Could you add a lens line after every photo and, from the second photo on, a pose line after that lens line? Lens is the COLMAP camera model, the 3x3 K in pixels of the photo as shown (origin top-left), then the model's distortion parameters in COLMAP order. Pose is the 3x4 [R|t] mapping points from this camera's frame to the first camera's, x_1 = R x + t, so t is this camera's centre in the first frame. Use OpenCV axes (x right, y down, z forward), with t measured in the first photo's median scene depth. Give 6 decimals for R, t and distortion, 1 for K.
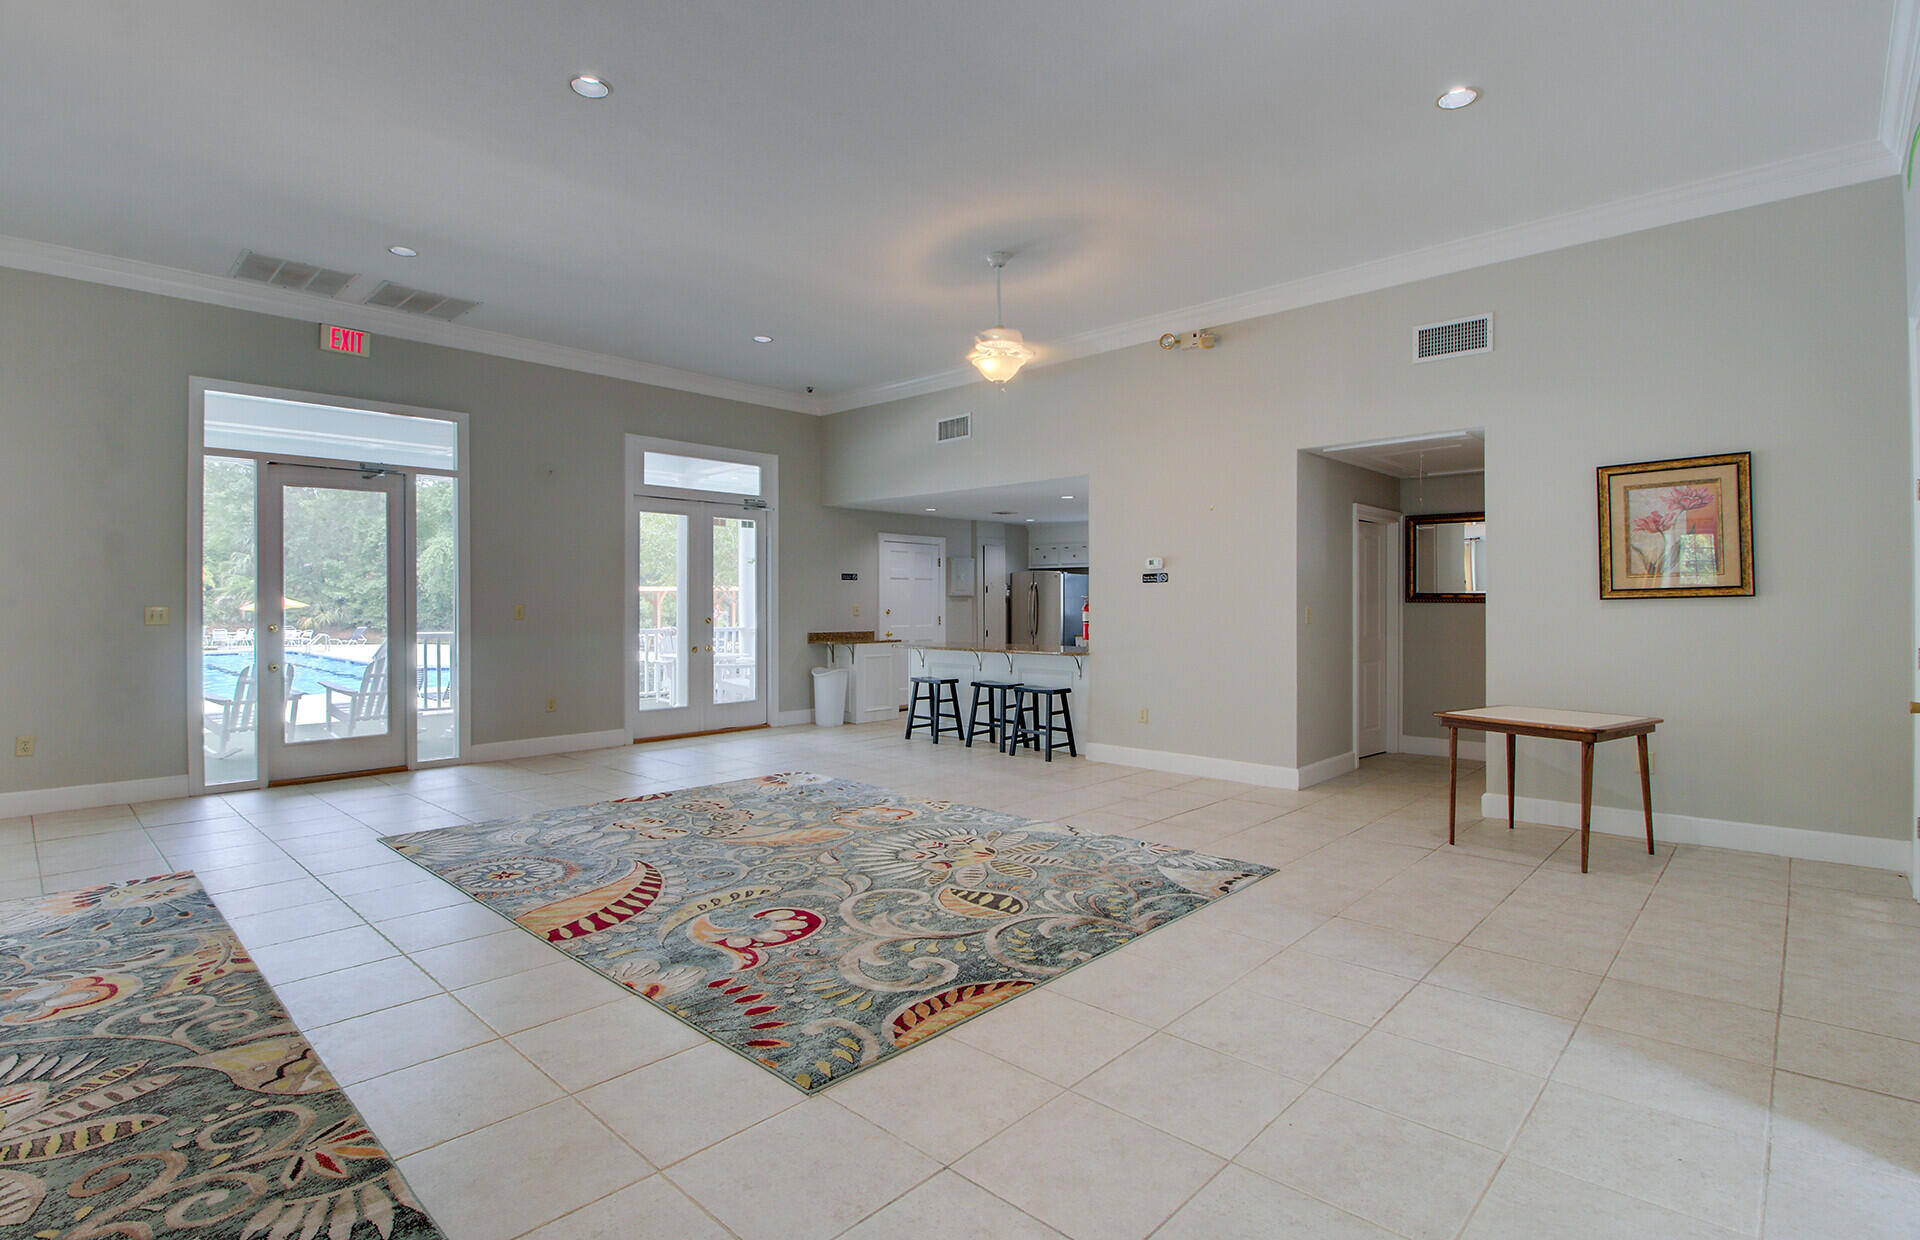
lens RADIAL K [[909.3, 0, 963.3], [0, 909.3, 609.0], [0, 0, 1]] dist [0.000232, -0.000212]
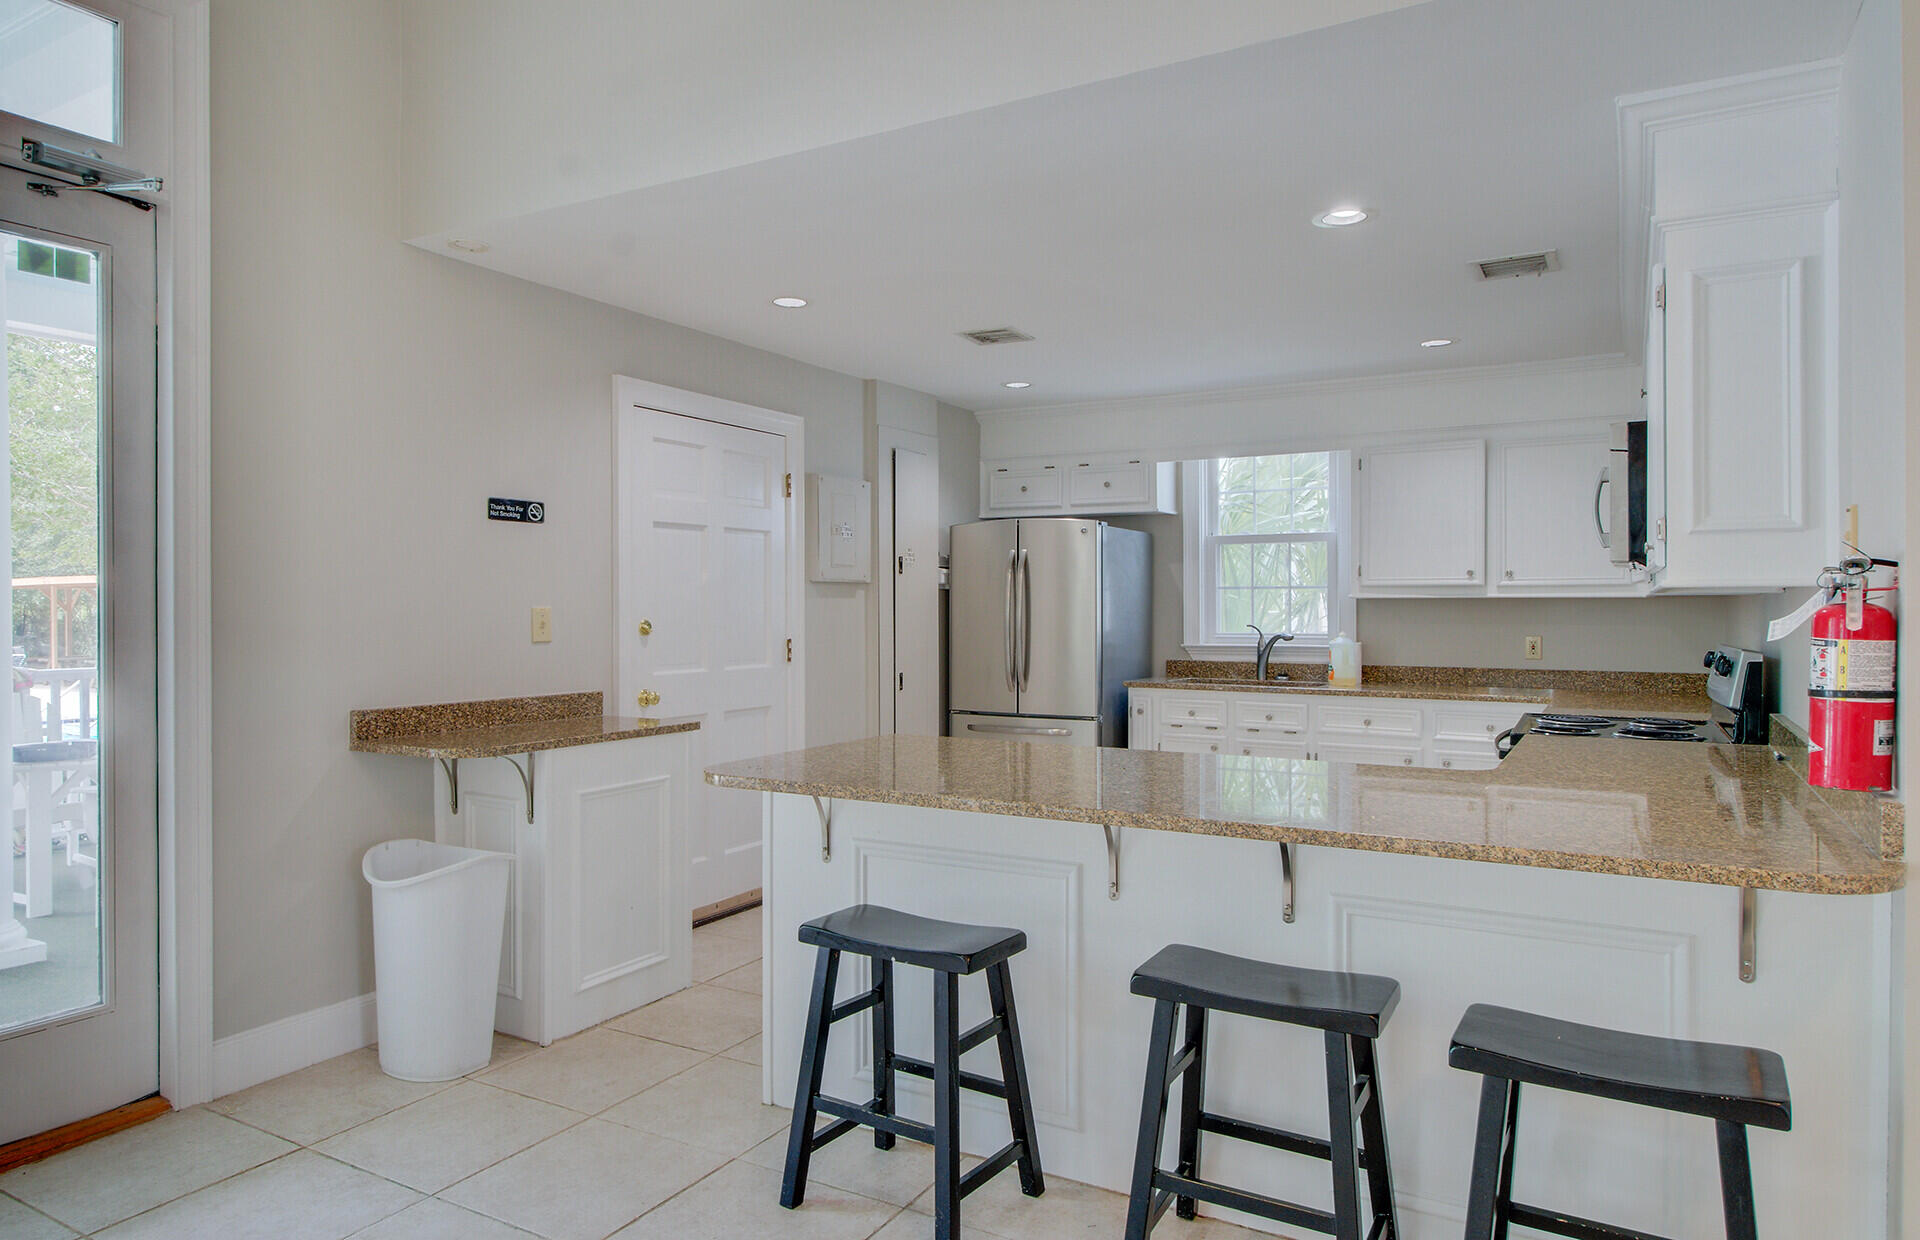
lens RADIAL K [[1198.2, 0, 966.4], [0, 1198.2, 616.8], [0, 0, 1]] dist [0.003077, 0.000938]
pose [[0.971110, 0.002270, 0.238623, -0.076437], [-0.004789, 0.999939, 0.009975, -0.006254], [-0.238585, -0.010830, 0.971061, 0.590526]]
